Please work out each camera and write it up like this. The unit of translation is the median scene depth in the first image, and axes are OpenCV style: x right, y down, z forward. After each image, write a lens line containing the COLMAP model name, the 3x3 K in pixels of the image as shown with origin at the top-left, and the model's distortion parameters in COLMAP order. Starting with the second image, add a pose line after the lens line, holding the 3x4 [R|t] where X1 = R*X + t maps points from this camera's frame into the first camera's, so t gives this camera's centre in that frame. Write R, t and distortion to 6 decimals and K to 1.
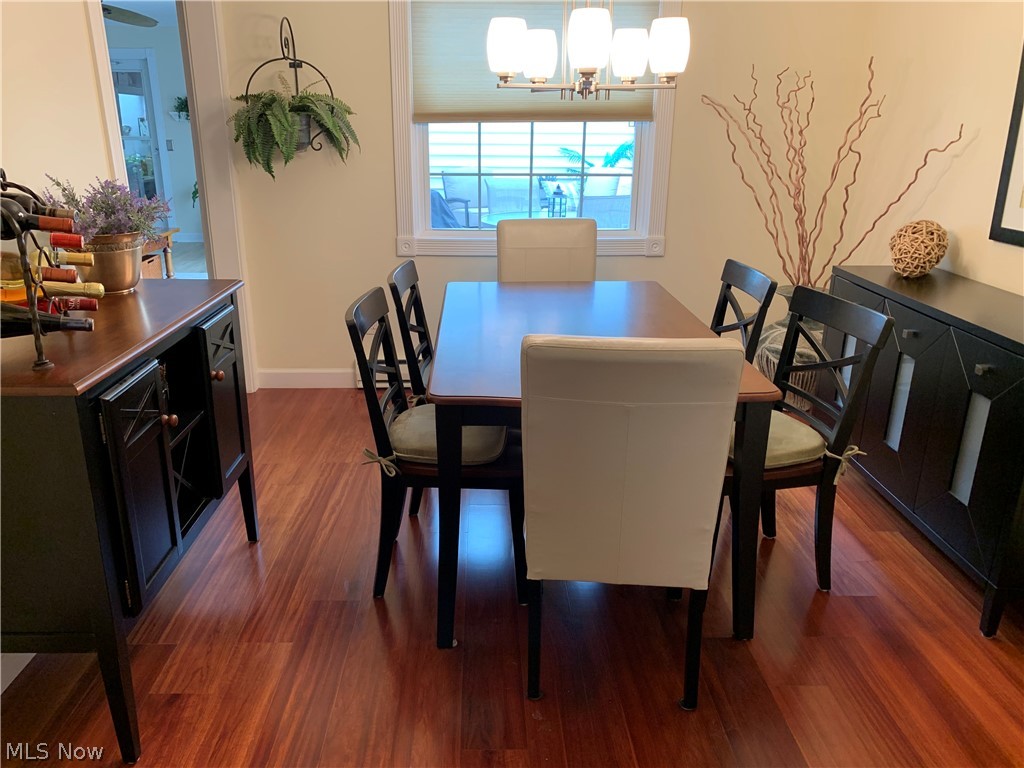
lens RADIAL K [[774.0, 0, 491.5], [0, 774.0, 388.9], [0, 0, 1]] dist [0.006714, -0.006247]
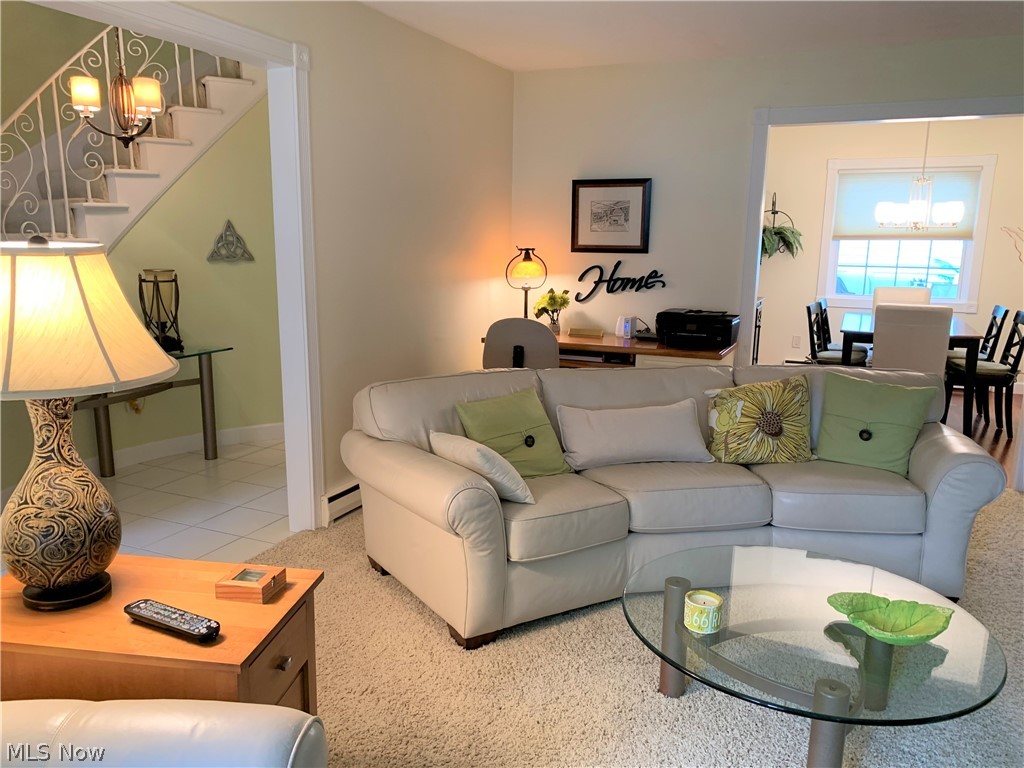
lens RADIAL K [[753.9, 0, 512.0], [0, 753.9, 384.0], [0, 0, 1]] dist [0.023596, 0.000694]
pose [[0.900065, 0.094167, -0.425459, 0.022530], [-0.152453, 0.982716, -0.105011, 0.359427], [0.408216, 0.159379, 0.898865, -1.054695]]
